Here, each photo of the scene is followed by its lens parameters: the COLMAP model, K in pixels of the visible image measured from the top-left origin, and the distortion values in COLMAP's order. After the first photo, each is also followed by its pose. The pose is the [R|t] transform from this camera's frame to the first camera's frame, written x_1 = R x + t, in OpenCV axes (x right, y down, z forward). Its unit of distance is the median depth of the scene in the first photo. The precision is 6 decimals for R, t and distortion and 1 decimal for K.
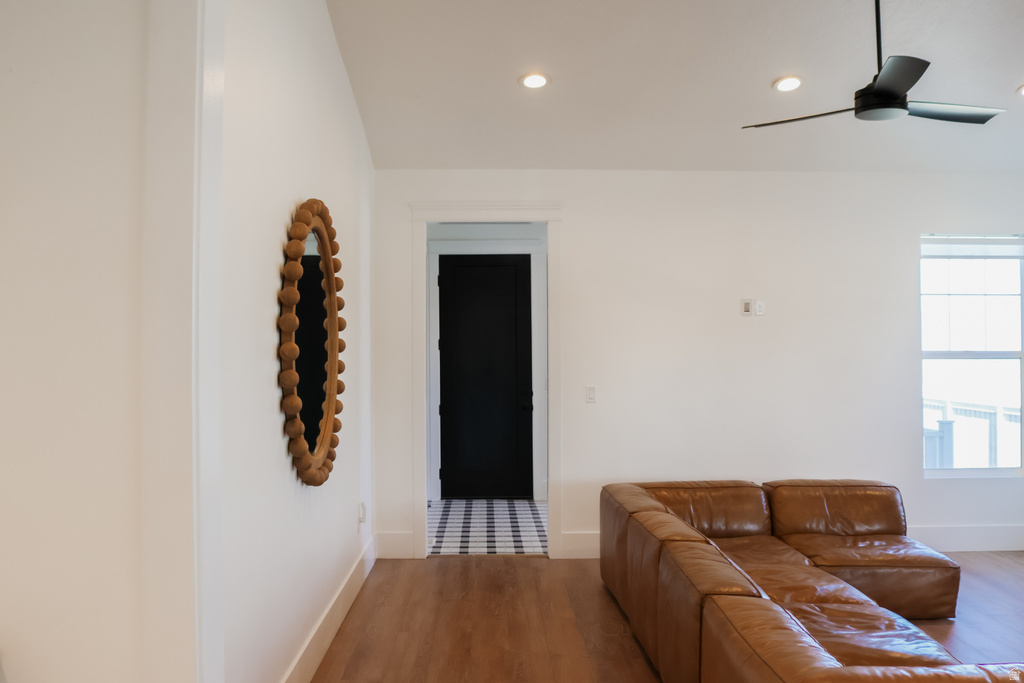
lens RADIAL K [[924.3, 0, 507.0], [0, 924.3, 336.8], [0, 0, 1]] dist [-0.103239, 0.059018]
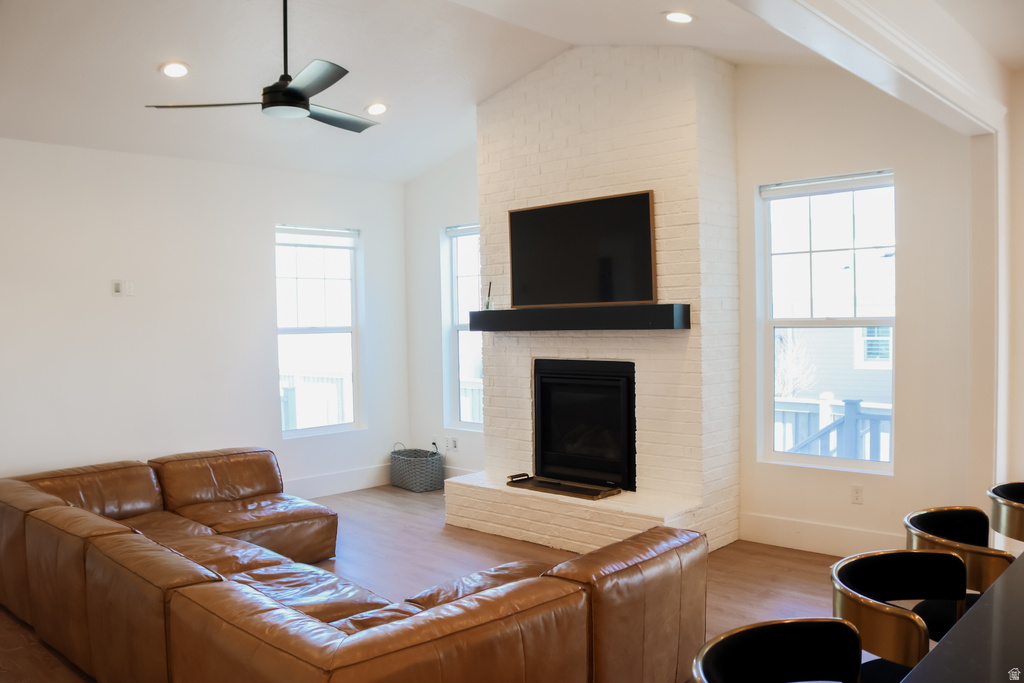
lens RADIAL K [[821.7, 0, 514.9], [0, 821.7, 347.5], [0, 0, 1]] dist [-0.147919, 0.106829]
pose [[0.704069, -0.036454, 0.709195, -0.065720], [0.005391, 0.998927, 0.045995, -0.005669], [-0.710111, -0.028560, 0.703510, 0.093109]]
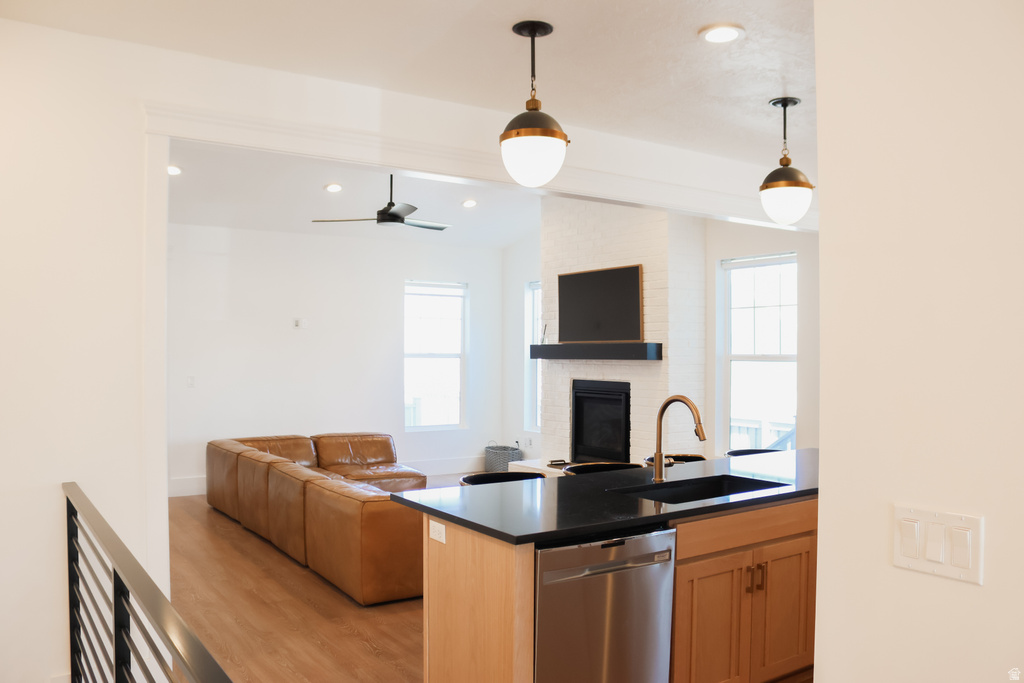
lens RADIAL K [[821.7, 0, 517.1], [0, 821.7, 340.1], [0, 0, 1]] dist [-0.147919, 0.106829]
pose [[0.837305, 0.012263, 0.546598, -0.207218], [-0.015045, 0.999887, 0.000616, -0.013430], [-0.546529, -0.008739, 0.837395, -0.398968]]
